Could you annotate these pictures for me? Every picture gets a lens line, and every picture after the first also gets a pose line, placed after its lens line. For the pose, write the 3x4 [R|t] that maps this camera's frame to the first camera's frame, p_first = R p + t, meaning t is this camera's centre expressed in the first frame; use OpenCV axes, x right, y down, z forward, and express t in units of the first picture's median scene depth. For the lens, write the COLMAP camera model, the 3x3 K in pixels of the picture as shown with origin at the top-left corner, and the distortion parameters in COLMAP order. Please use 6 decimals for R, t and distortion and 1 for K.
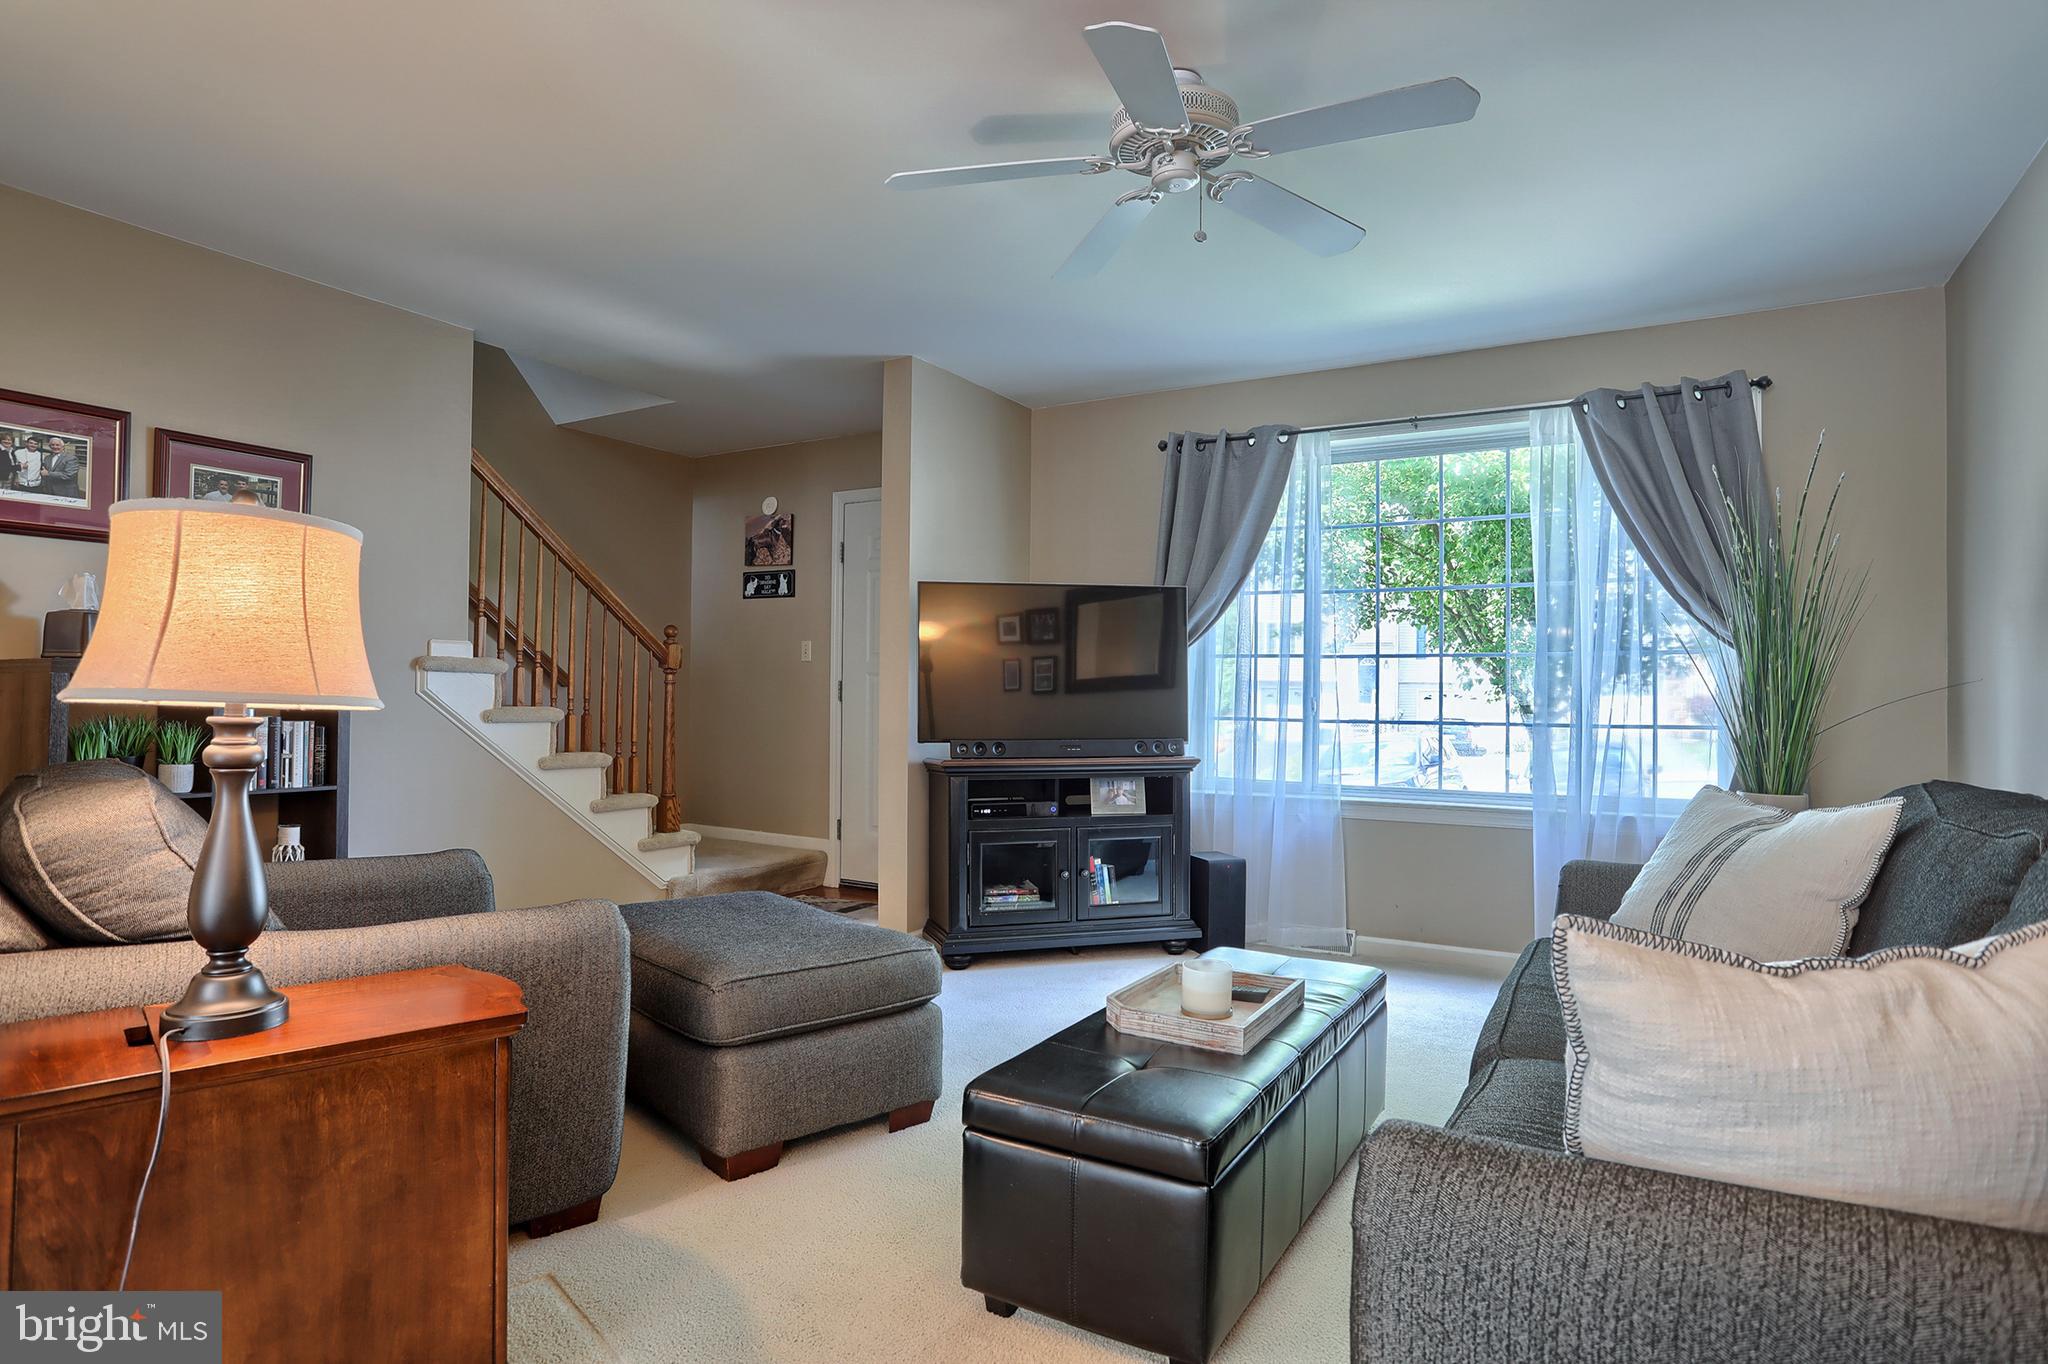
lens RADIAL K [[1118.1, 0, 1002.8], [0, 1118.1, 679.1], [0, 0, 1]] dist [-0.043080, 0.015809]
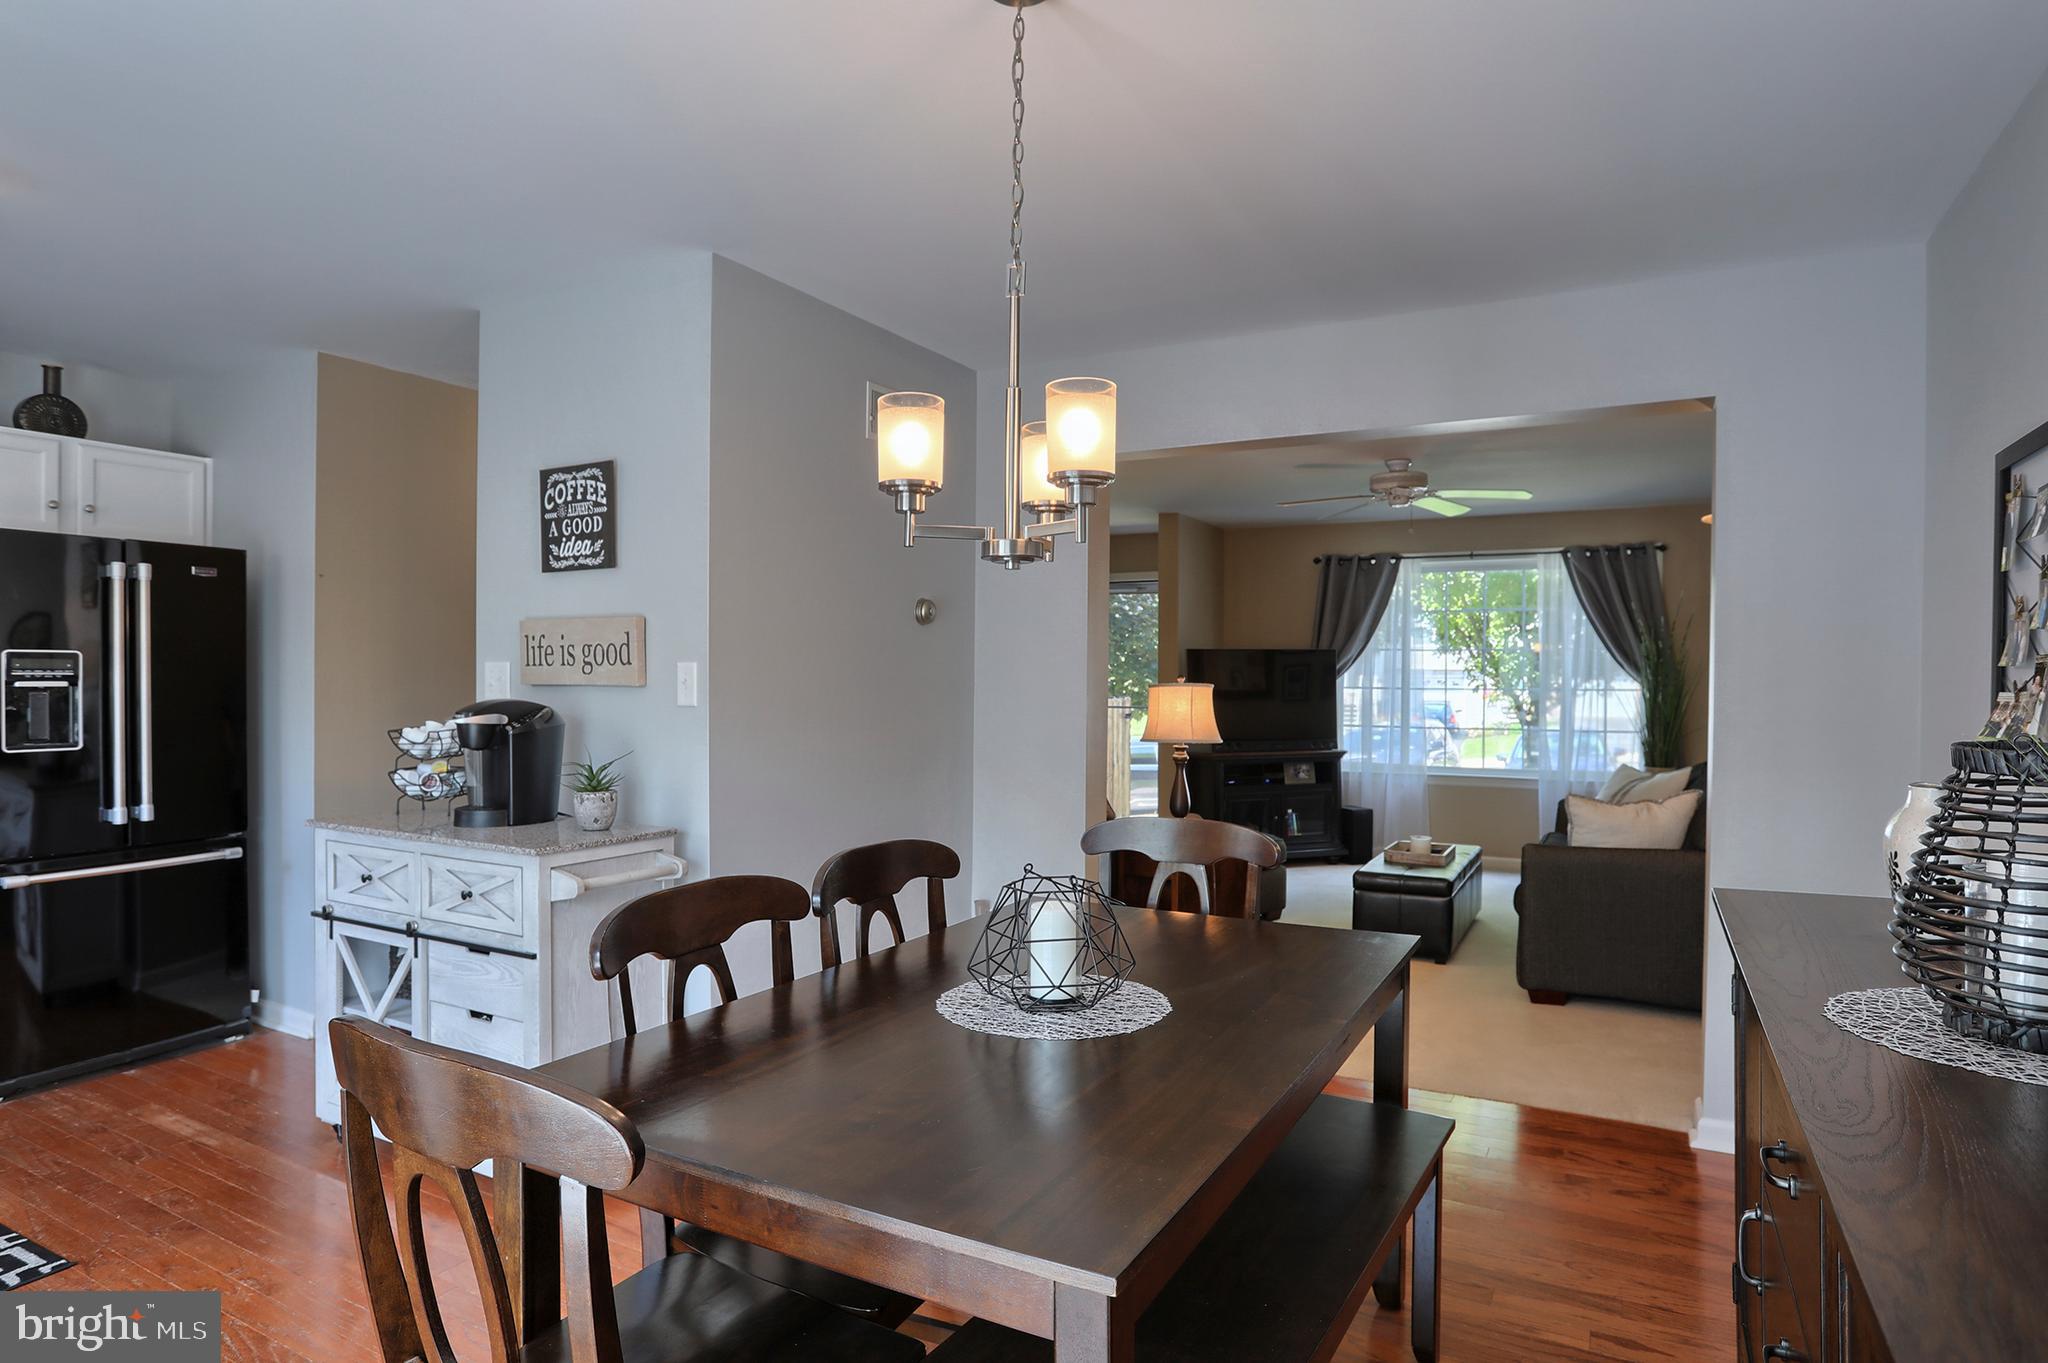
lens RADIAL K [[1138.4, 0, 1028.6], [0, 1138.4, 685.8], [0, 0, 1]] dist [-0.044189, 0.021569]
pose [[0.999021, -0.004757, 0.043983, -0.388316], [0.003932, 0.999815, 0.018825, -0.063191], [-0.044065, -0.018634, 0.998855, -0.717212]]
